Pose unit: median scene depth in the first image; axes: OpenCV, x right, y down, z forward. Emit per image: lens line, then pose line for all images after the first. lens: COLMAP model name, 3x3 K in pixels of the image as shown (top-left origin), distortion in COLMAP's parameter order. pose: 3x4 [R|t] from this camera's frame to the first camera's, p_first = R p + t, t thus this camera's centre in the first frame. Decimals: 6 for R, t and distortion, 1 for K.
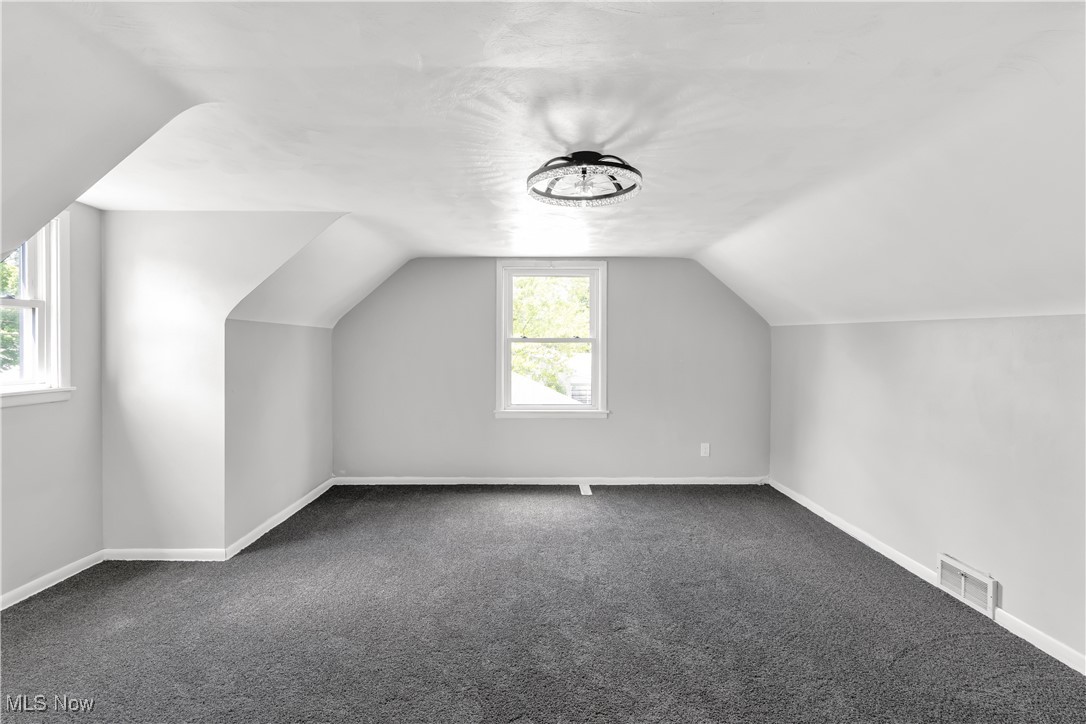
lens RADIAL K [[510.3, 0, 542.2], [0, 510.3, 348.4], [0, 0, 1]] dist [-0.001698, 0.002296]
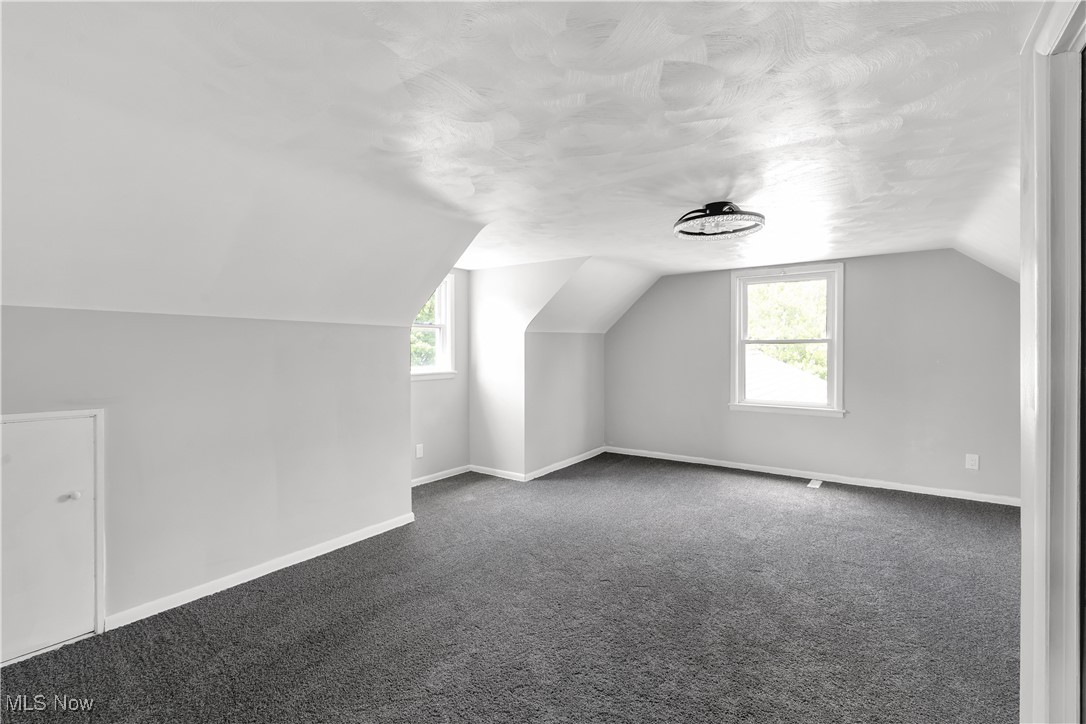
lens RADIAL K [[510.3, 0, 544.1], [0, 510.3, 352.0], [0, 0, 1]] dist [-0.001698, 0.002296]
pose [[0.807306, 0.000426, -0.590133, 0.311793], [0.002393, 0.999989, 0.003995, 0.000844], [0.590129, -0.004638, 0.807296, -0.214456]]
